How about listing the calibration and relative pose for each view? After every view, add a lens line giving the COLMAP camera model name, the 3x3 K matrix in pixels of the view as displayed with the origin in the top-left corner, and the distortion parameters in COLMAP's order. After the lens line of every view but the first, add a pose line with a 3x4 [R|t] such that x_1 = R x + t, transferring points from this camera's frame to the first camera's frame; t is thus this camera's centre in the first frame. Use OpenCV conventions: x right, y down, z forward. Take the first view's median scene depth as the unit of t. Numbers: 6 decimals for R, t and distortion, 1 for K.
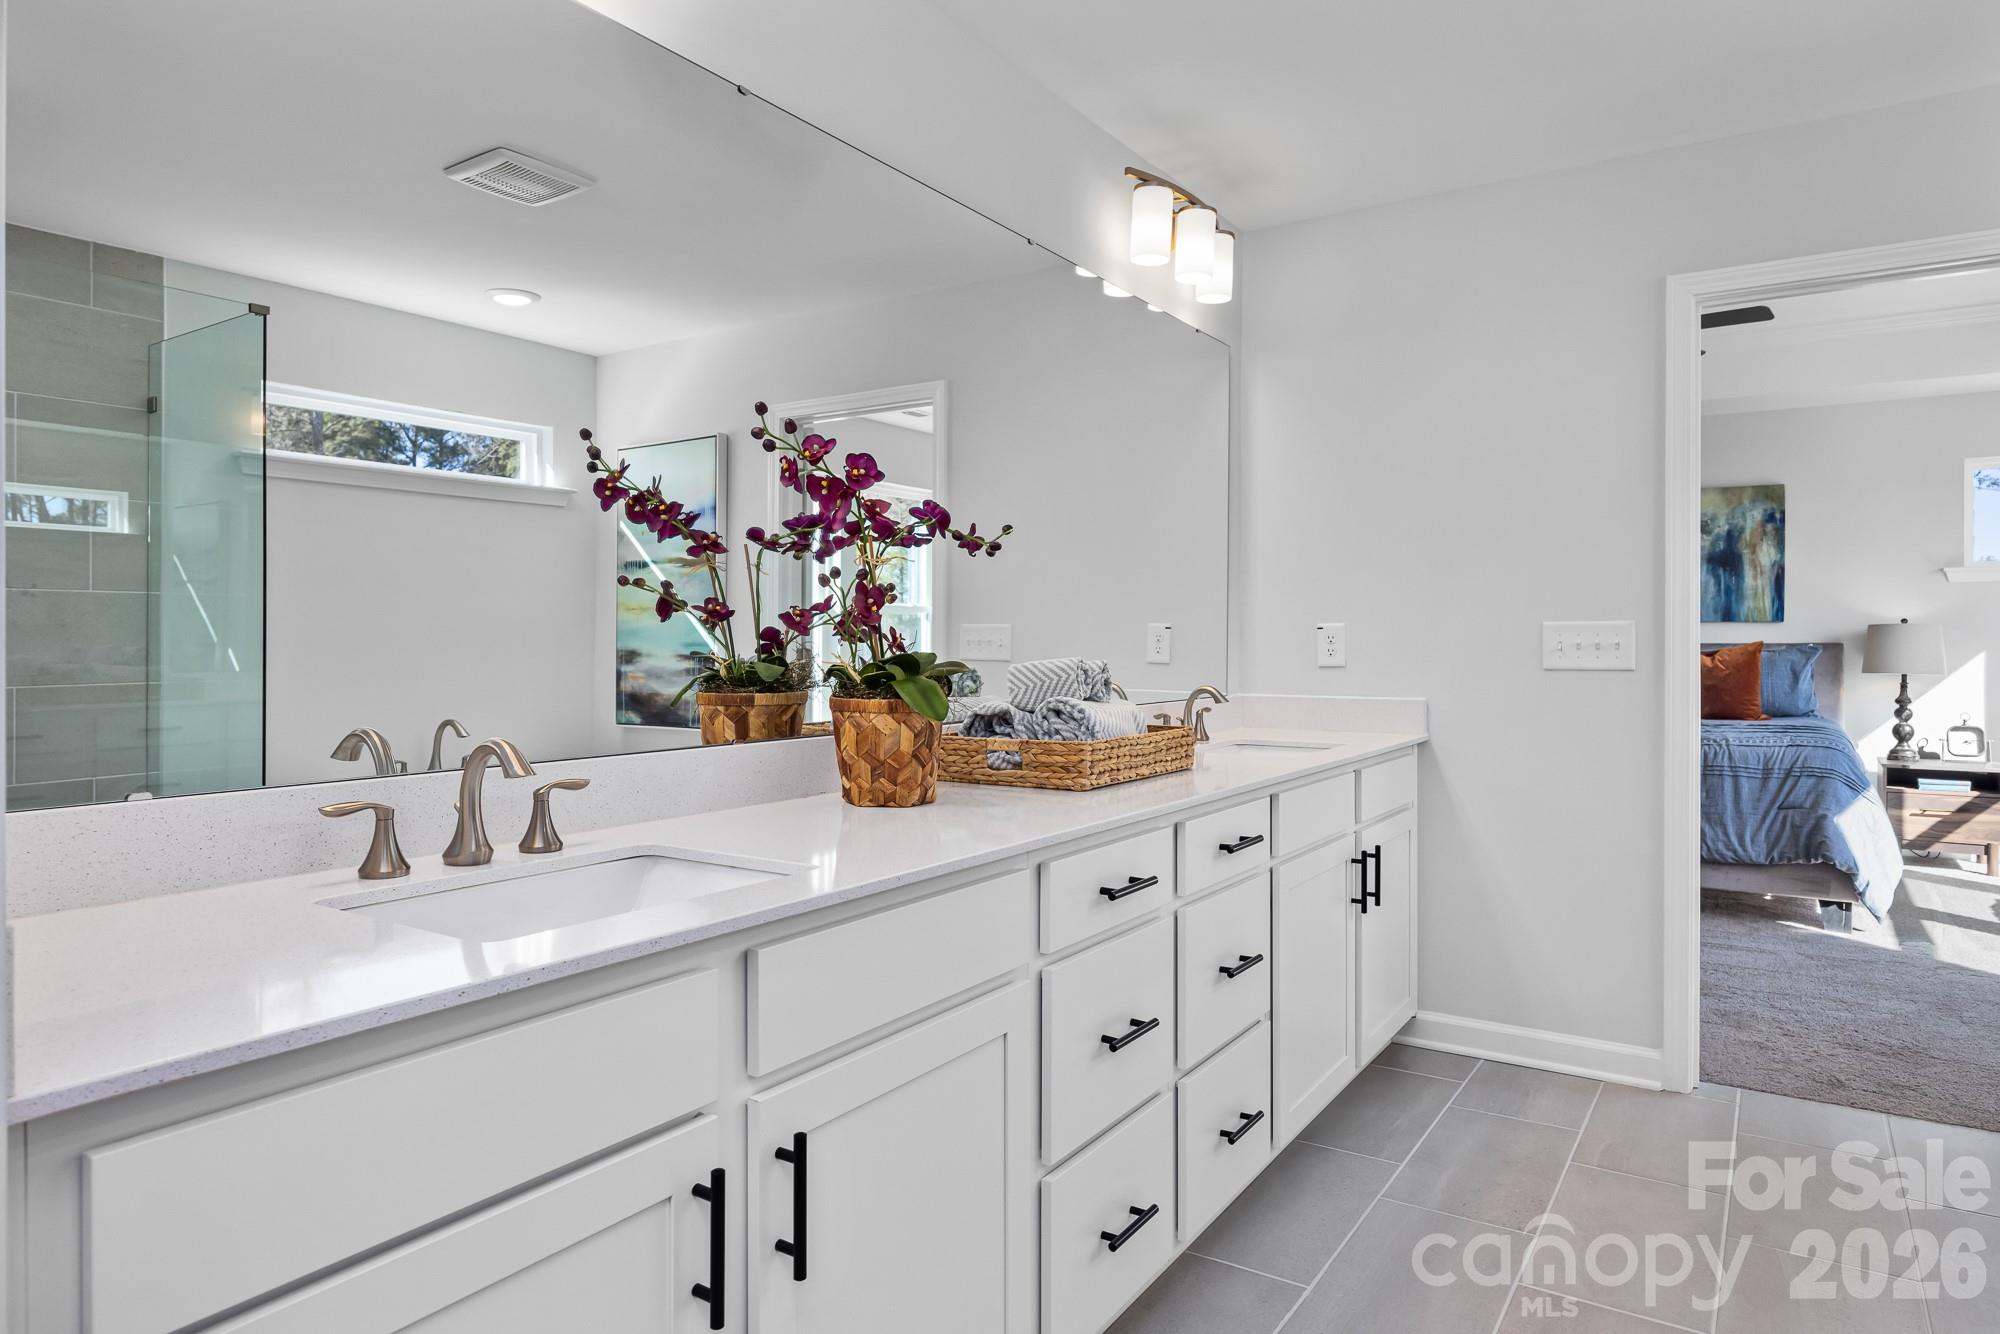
lens RADIAL K [[1213.3, 0, 1000.7], [0, 1213.3, 660.5], [0, 0, 1]] dist [-0.007505, -0.001751]
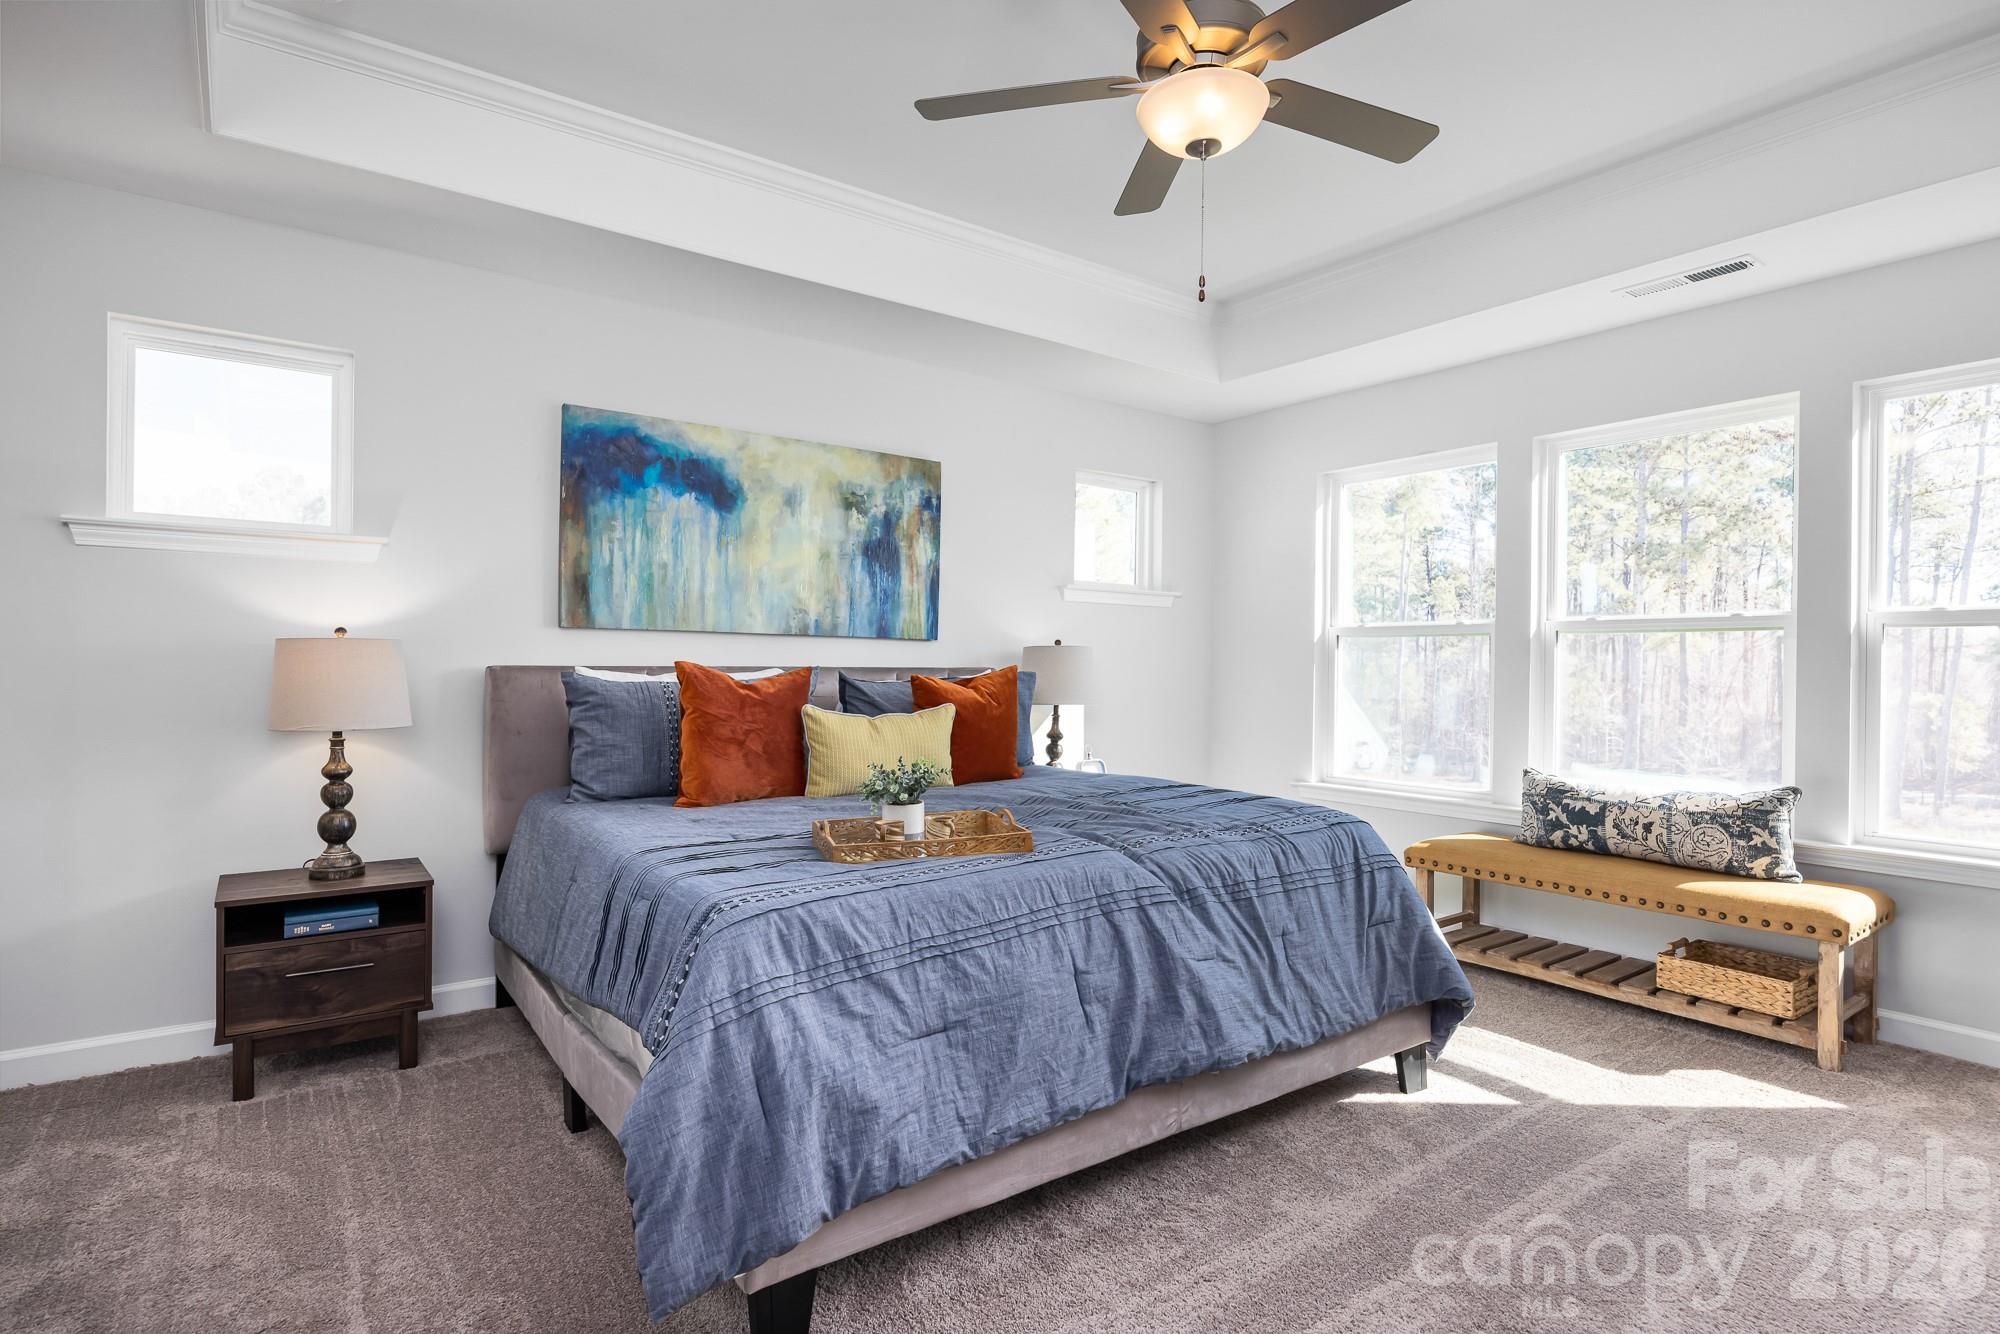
lens RADIAL K [[1038.1, 0, 1001.1], [0, 1038.1, 670.1], [0, 0, 1]] dist [-0.000577, -0.000011]
pose [[0.340036, 0.000968, 0.940412, 0.037547], [0.003283, 0.999992, -0.002217, -0.011202], [-0.940407, 0.003841, 0.340030, 0.723293]]
